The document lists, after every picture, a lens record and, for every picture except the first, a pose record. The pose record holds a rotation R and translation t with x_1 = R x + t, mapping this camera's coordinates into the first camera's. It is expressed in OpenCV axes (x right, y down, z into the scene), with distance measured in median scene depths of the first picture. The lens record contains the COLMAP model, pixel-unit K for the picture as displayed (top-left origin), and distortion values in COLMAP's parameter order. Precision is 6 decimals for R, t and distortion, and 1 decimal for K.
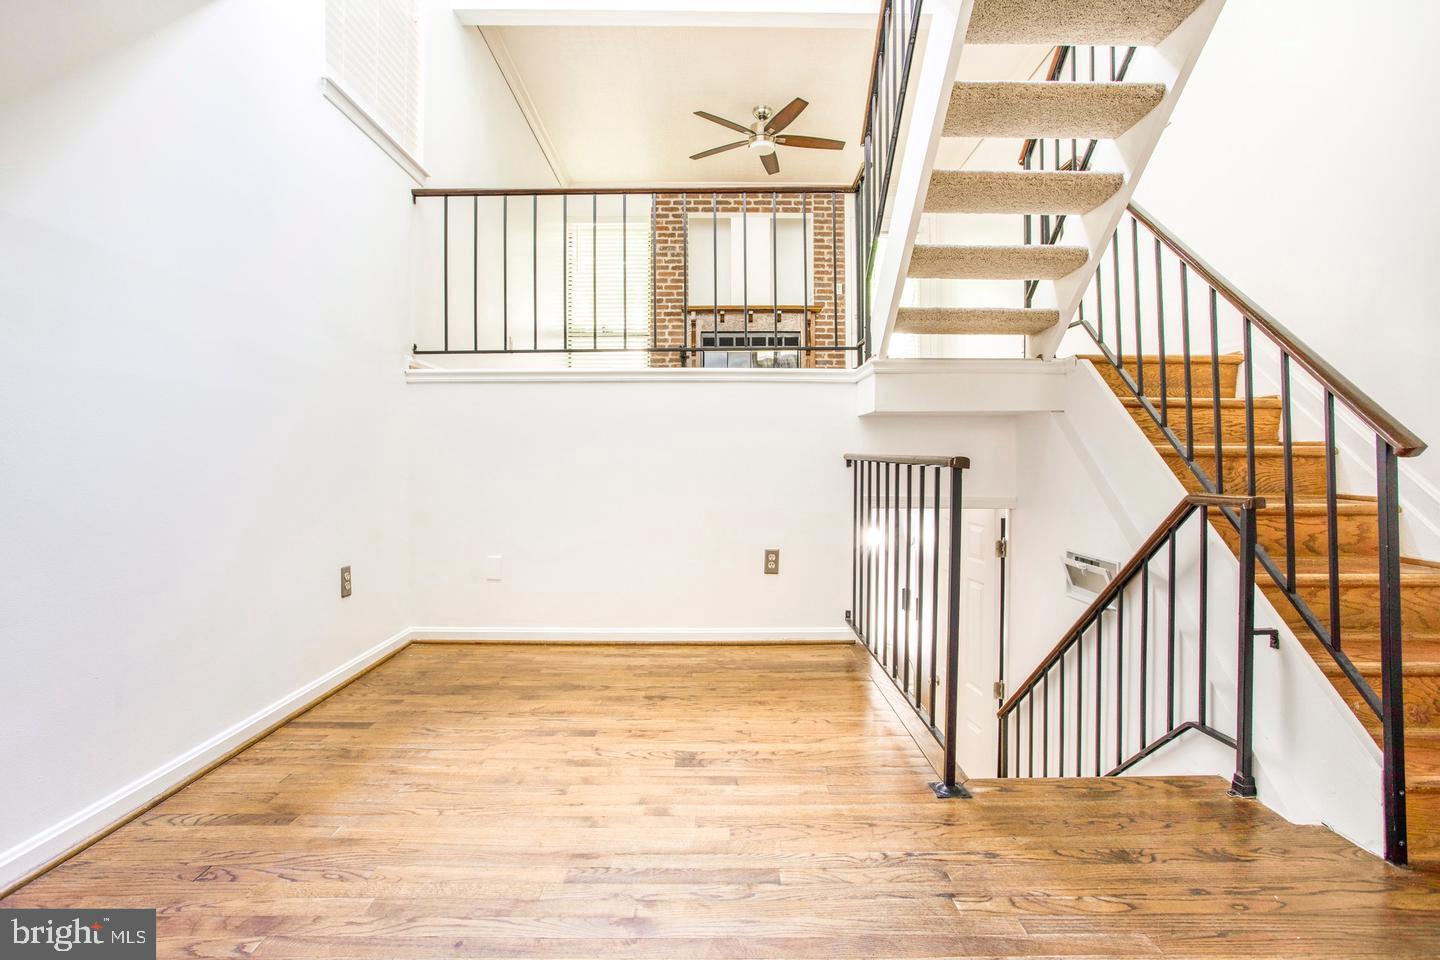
lens RADIAL K [[701.3, 0, 718.9], [0, 701.3, 481.0], [0, 0, 1]] dist [-0.005070, 0.000153]
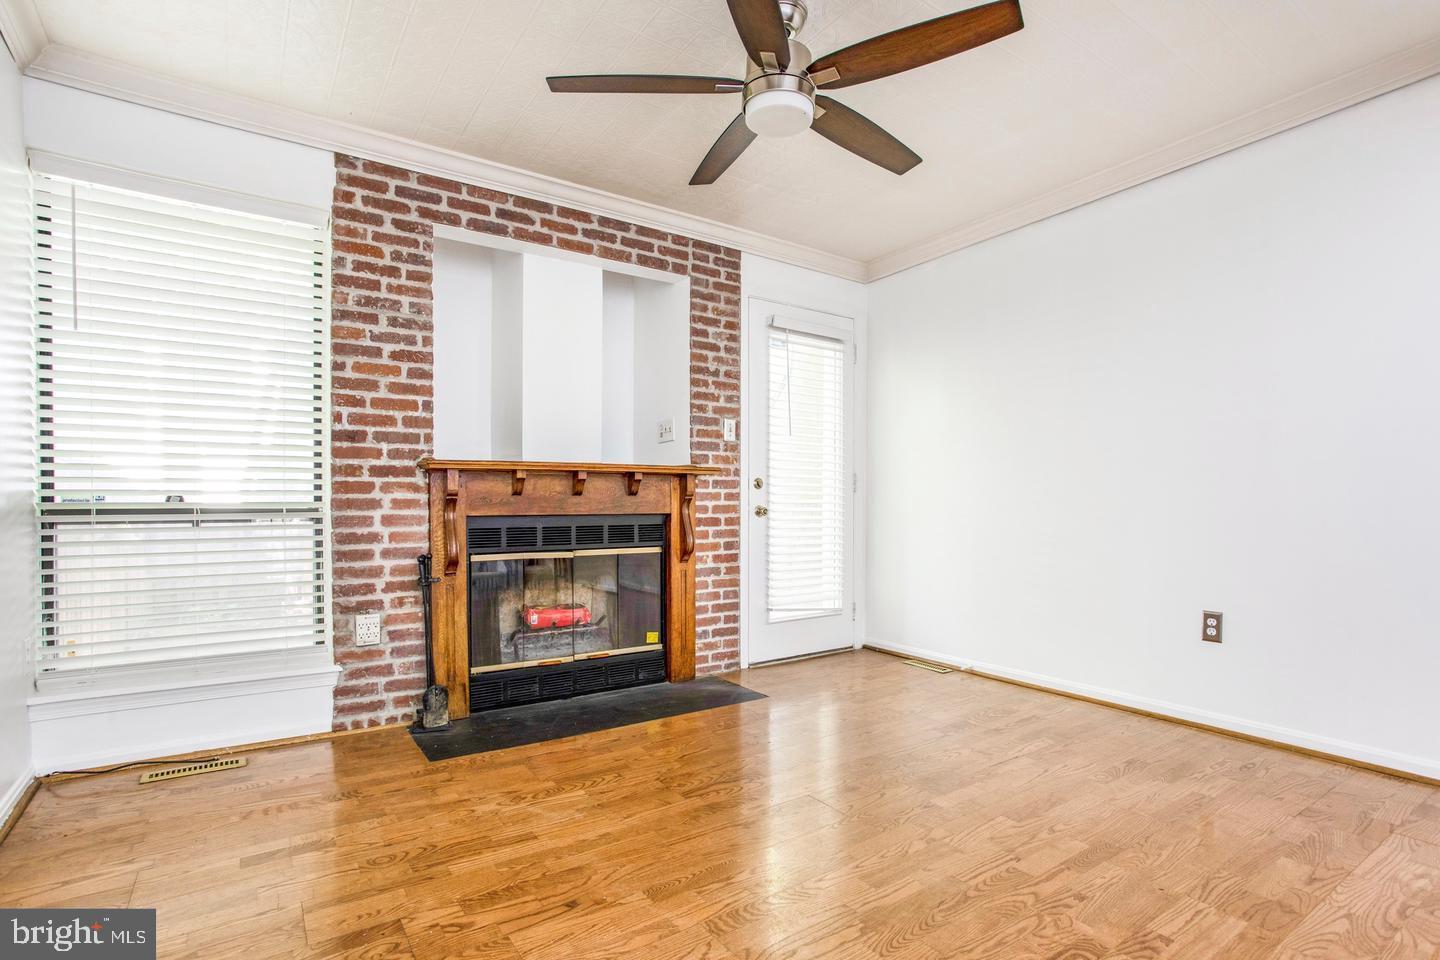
lens RADIAL K [[701.3, 0, 688.0], [0, 701.3, 512.8], [0, 0, 1]] dist [-0.005070, 0.000153]
pose [[0.844565, -0.007771, 0.535397, -0.137734], [-0.002375, 0.999830, 0.018259, -0.222371], [-0.535448, -0.016692, 0.844403, 0.574508]]
